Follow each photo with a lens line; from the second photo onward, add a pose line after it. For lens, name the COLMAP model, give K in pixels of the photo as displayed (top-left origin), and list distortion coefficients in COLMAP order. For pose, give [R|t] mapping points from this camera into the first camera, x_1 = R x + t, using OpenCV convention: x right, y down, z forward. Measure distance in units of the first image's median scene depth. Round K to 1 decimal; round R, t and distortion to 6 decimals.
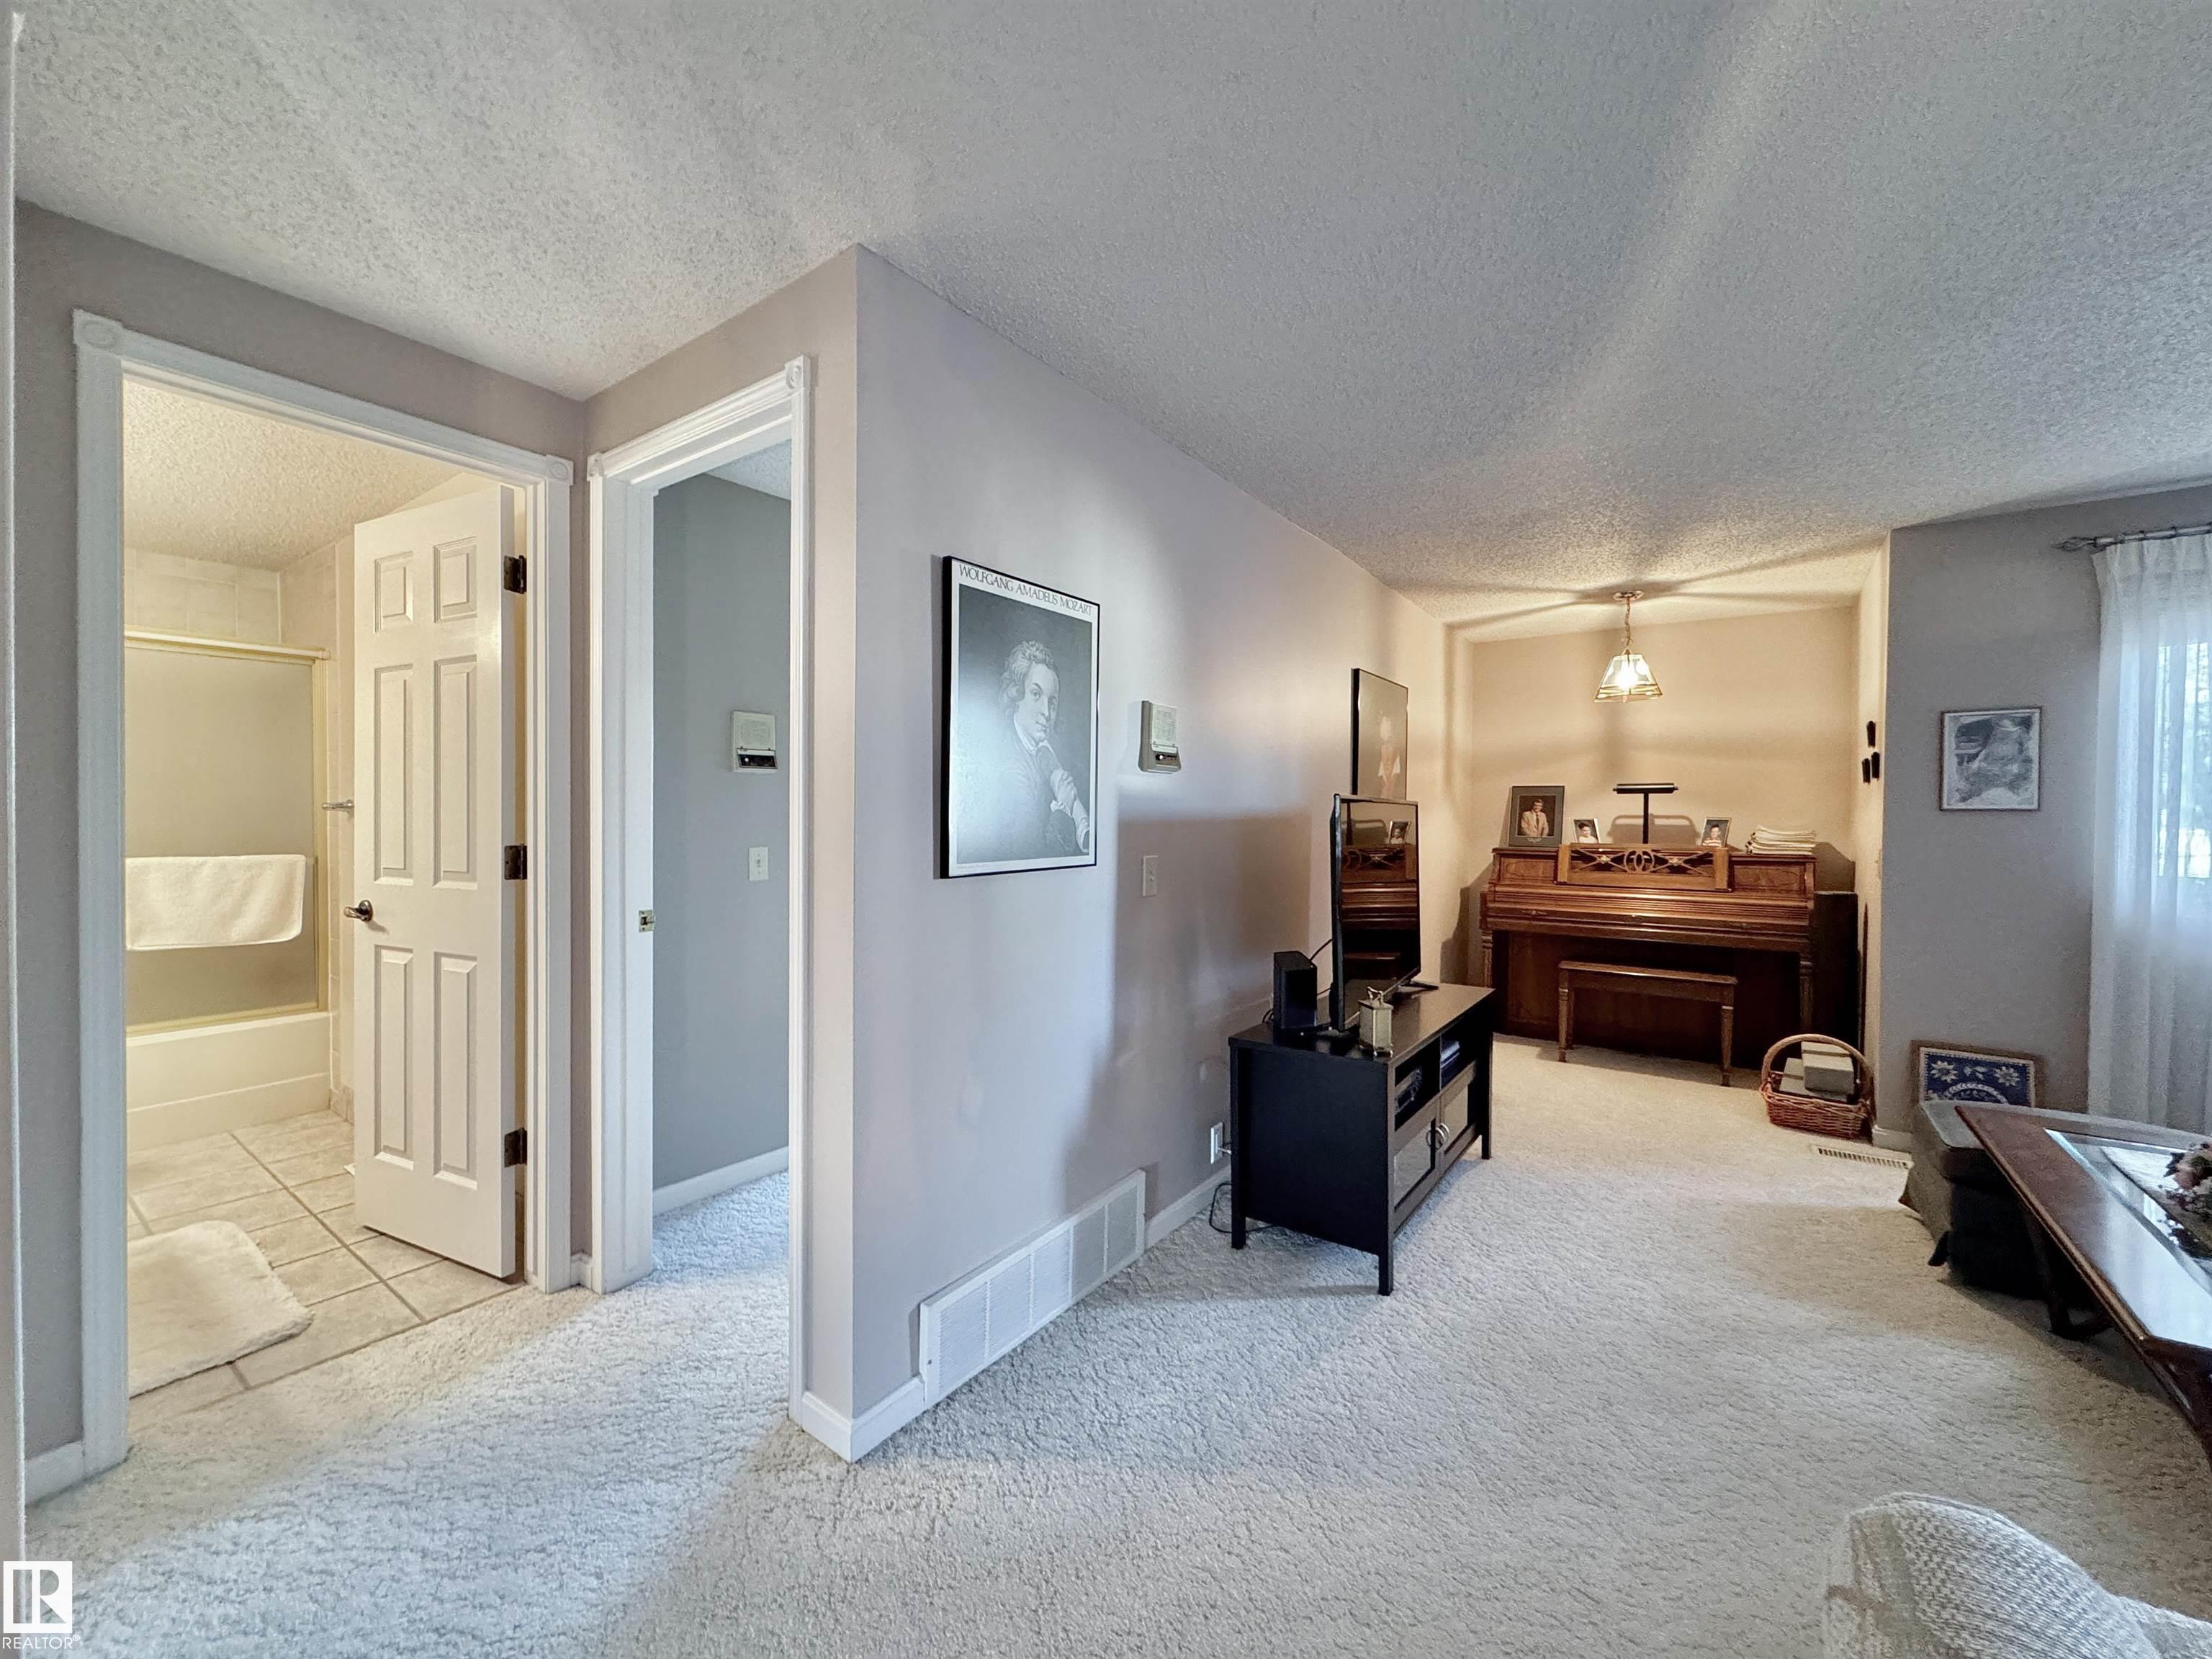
lens RADIAL K [[882.8, 0, 1107.9], [0, 882.8, 829.2], [0, 0, 1]] dist [-0.000027, 0.000323]
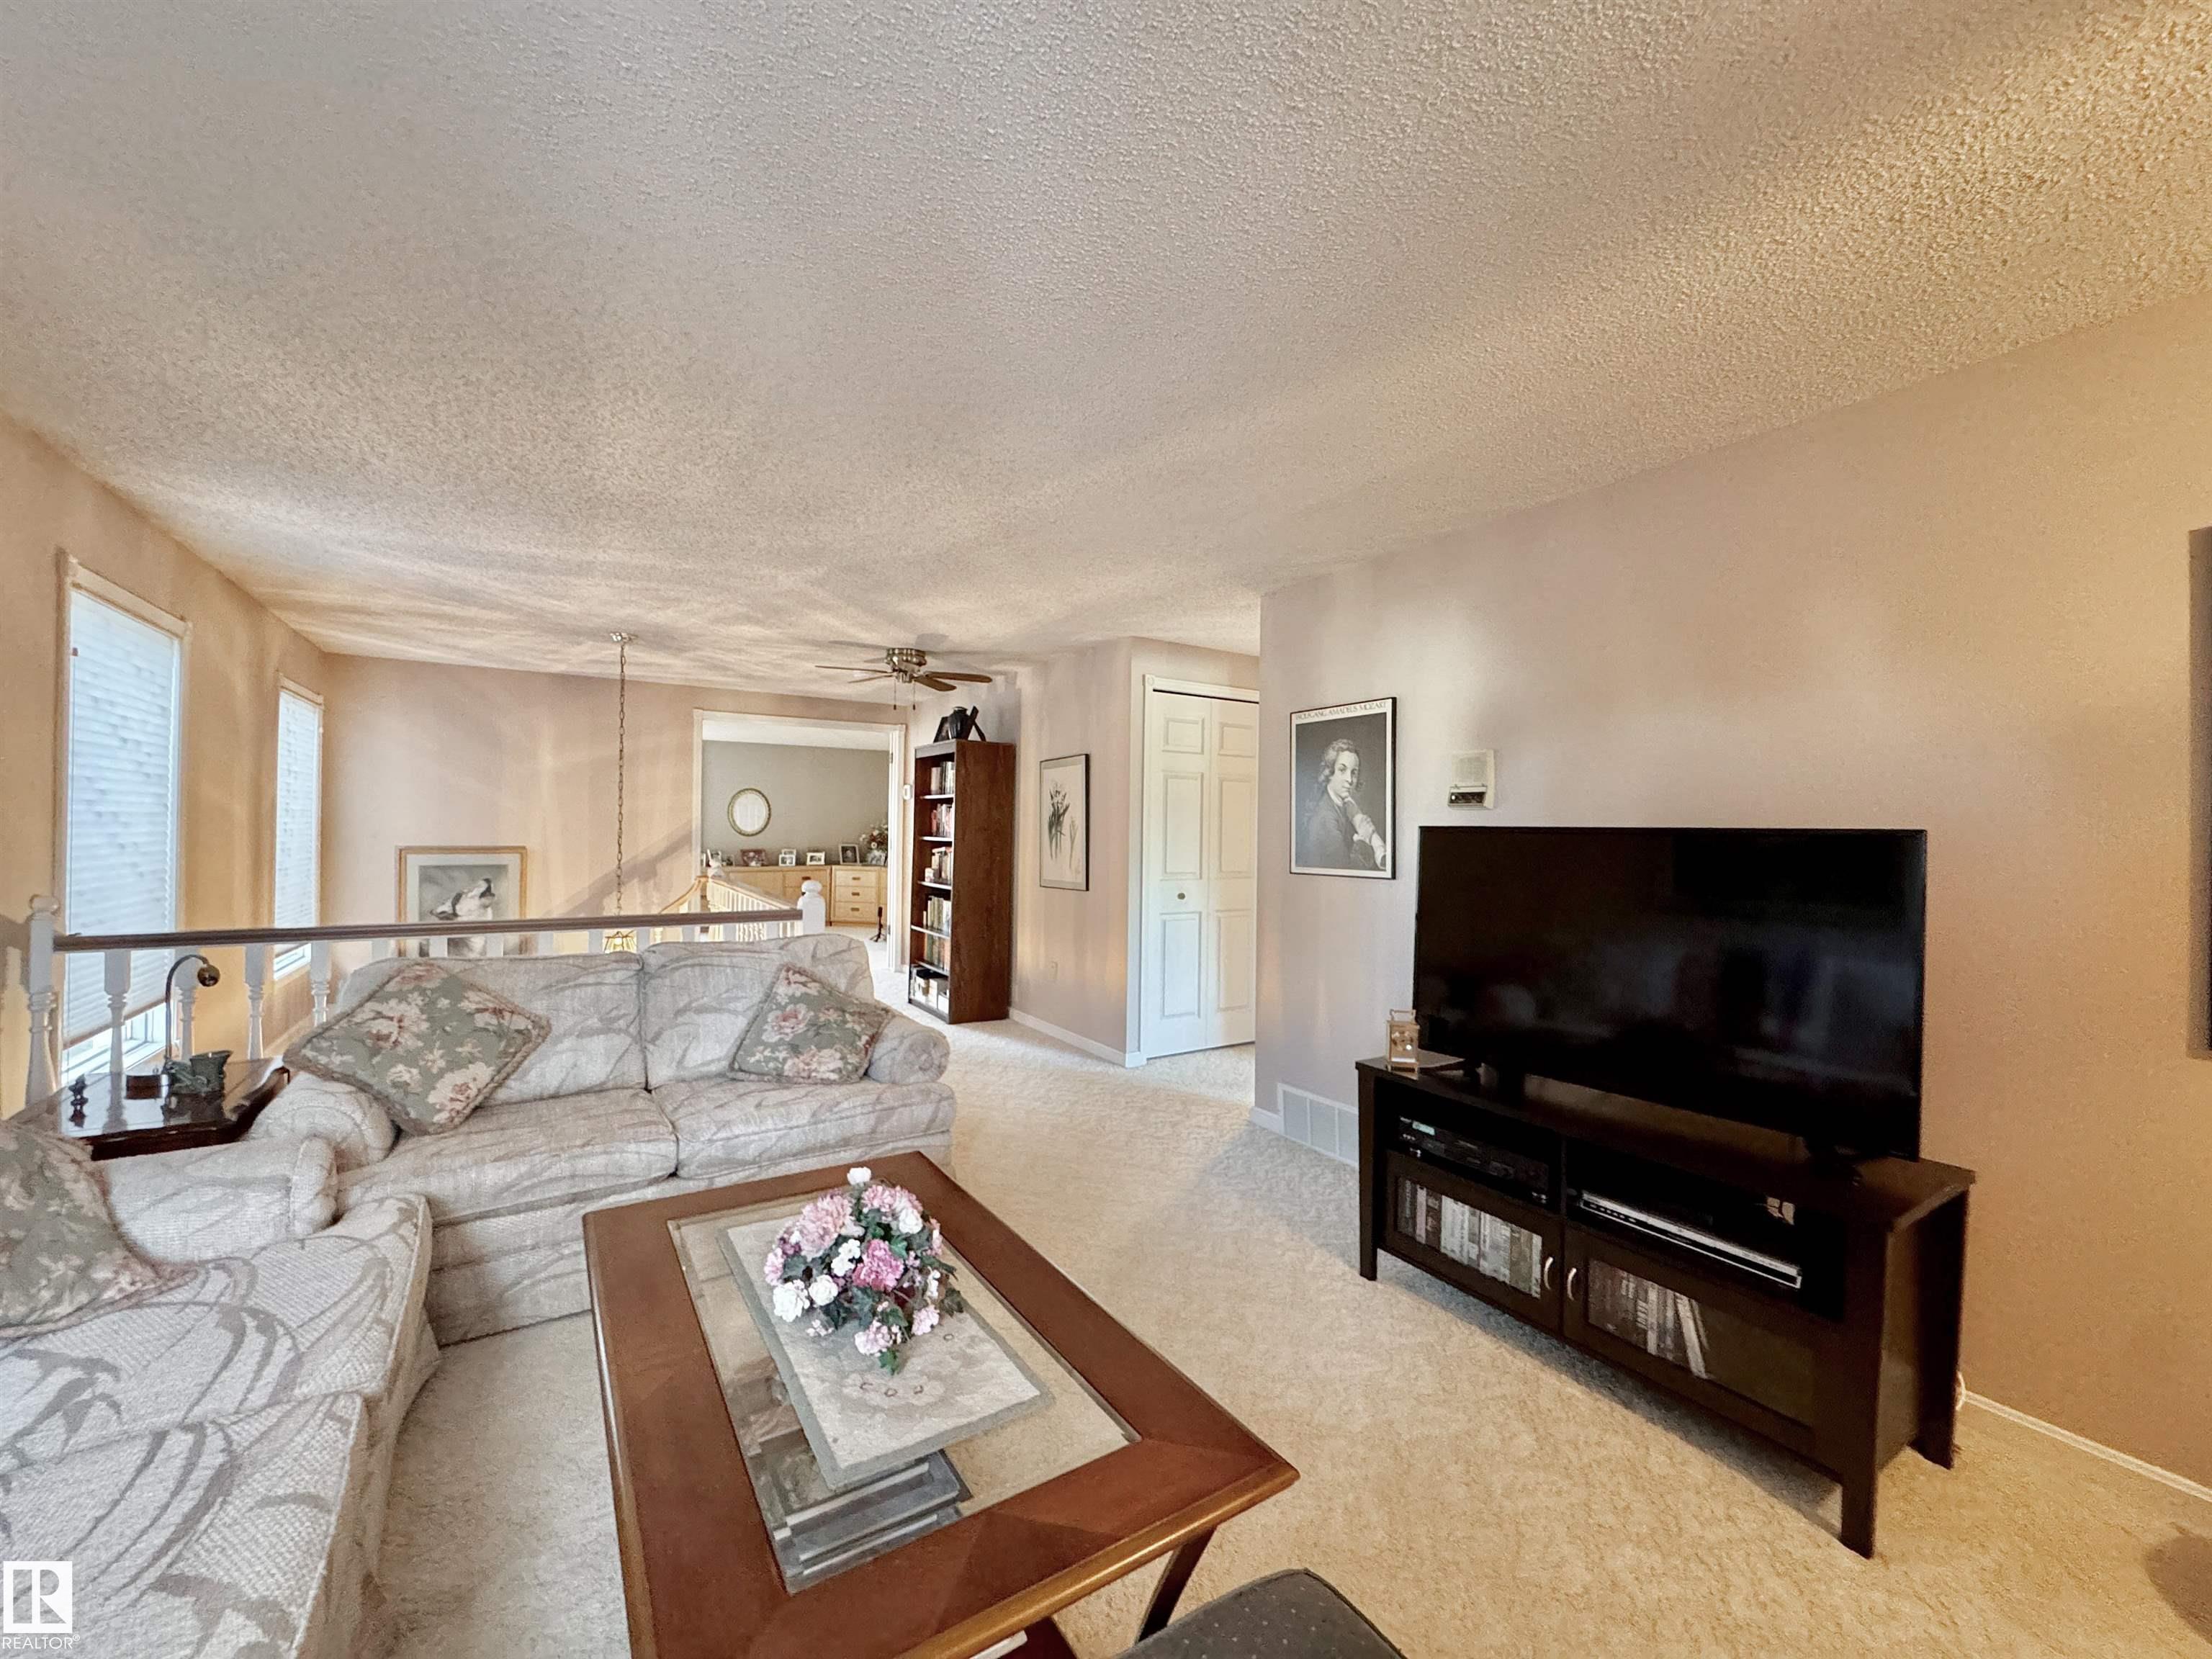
lens RADIAL K [[882.8, 0, 1111.9], [0, 882.8, 821.5], [0, 0, 1]] dist [-0.000027, 0.000323]
pose [[-0.362045, -0.017729, -0.931992, 0.931153], [-0.027263, 0.999593, -0.008424, -0.017467], [0.931762, 0.022359, -0.362381, 0.687450]]
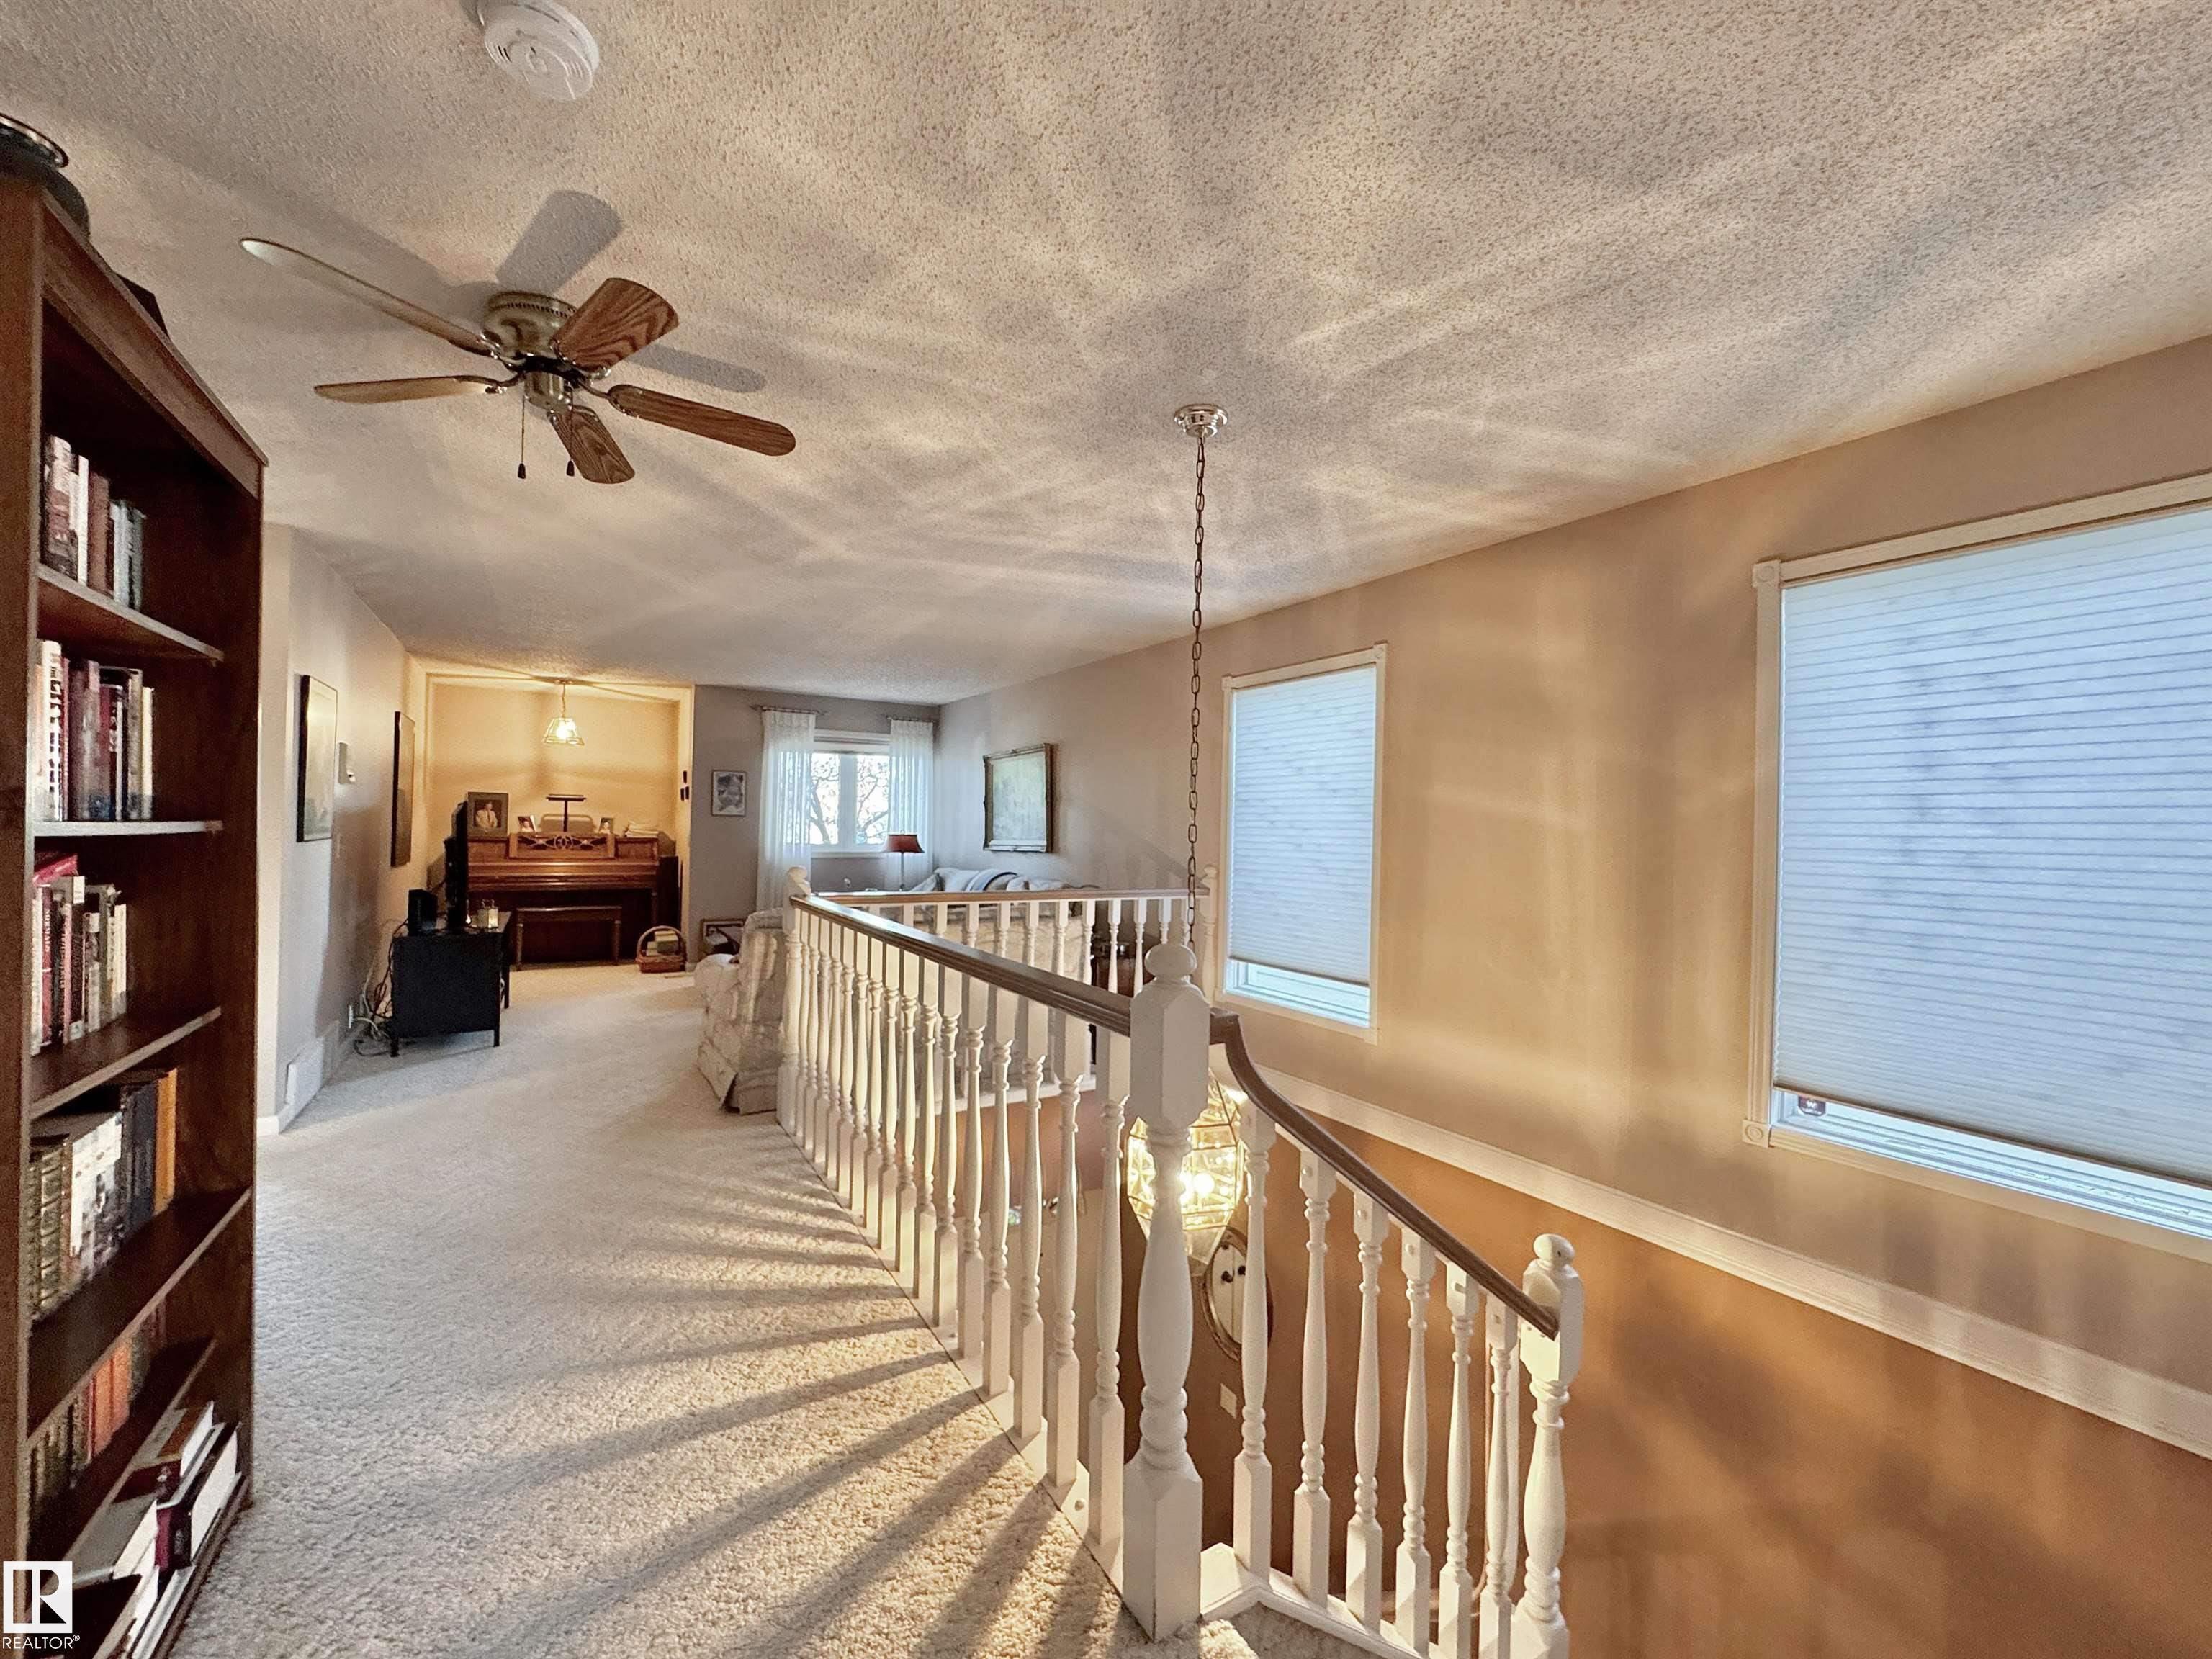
lens RADIAL K [[882.8, 0, 1101.0], [0, 882.8, 824.4], [0, 0, 1]] dist [-0.000027, 0.000323]
pose [[0.386399, 0.007779, 0.922299, -0.622459], [-0.004582, 0.999968, -0.006514, 0.010335], [-0.922320, -0.001709, 0.386422, -0.652081]]
